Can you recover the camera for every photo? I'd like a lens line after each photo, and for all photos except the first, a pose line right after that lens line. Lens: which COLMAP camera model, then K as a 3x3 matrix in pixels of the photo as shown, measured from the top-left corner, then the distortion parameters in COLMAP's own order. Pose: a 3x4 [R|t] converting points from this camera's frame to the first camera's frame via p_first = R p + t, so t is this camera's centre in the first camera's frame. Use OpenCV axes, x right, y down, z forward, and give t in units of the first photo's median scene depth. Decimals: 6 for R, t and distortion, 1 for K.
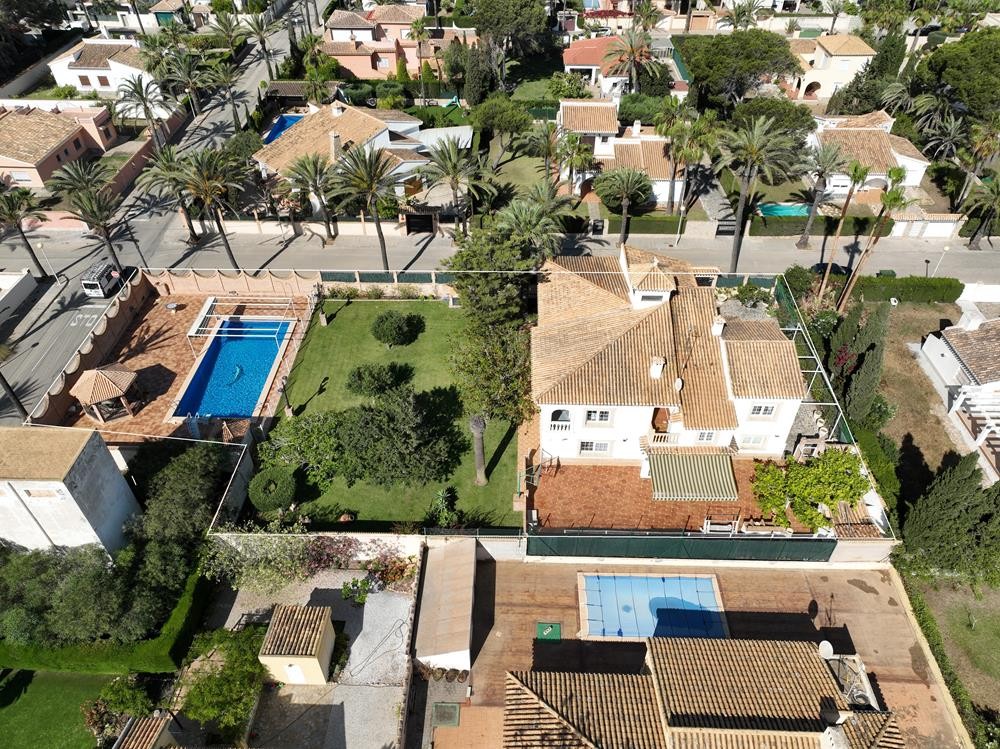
lens RADIAL K [[702.1, 0, 500.0], [0, 702.1, 374.5], [0, 0, 1]] dist [0.002669, 0.011038]
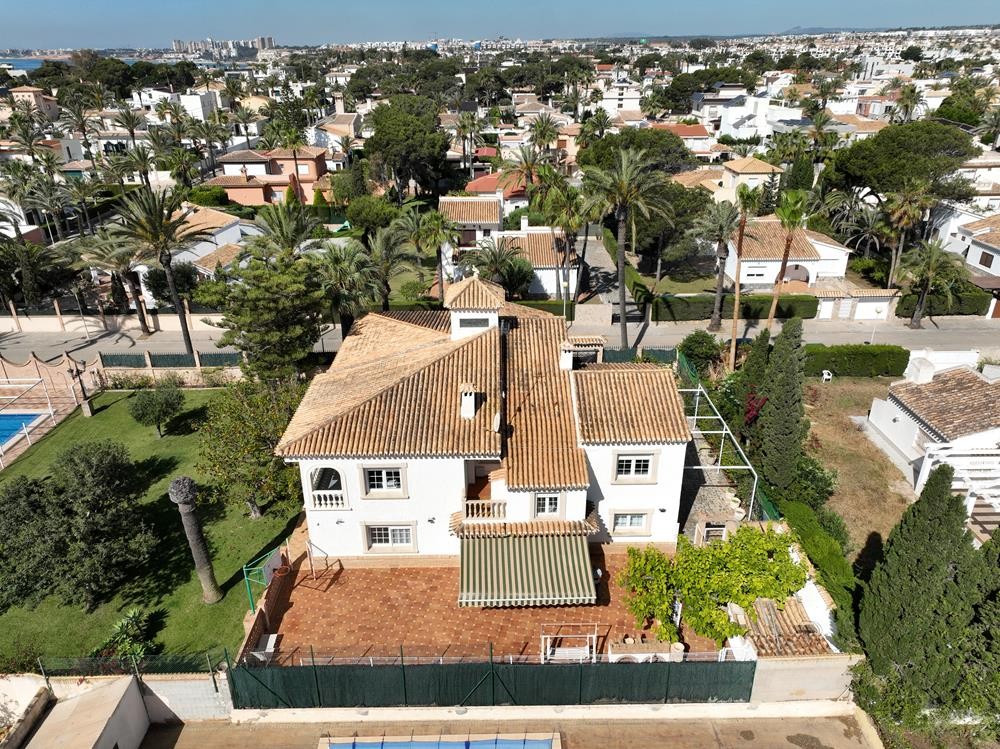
lens RADIAL K [[702.1, 0, 500.0], [0, 702.1, 374.5], [0, 0, 1]] dist [0.002669, 0.011038]
pose [[0.999432, -0.020181, 0.026995, 0.219820], [0.027138, 0.956812, -0.289437, 0.149585], [-0.019988, 0.290005, 0.956816, 0.322055]]
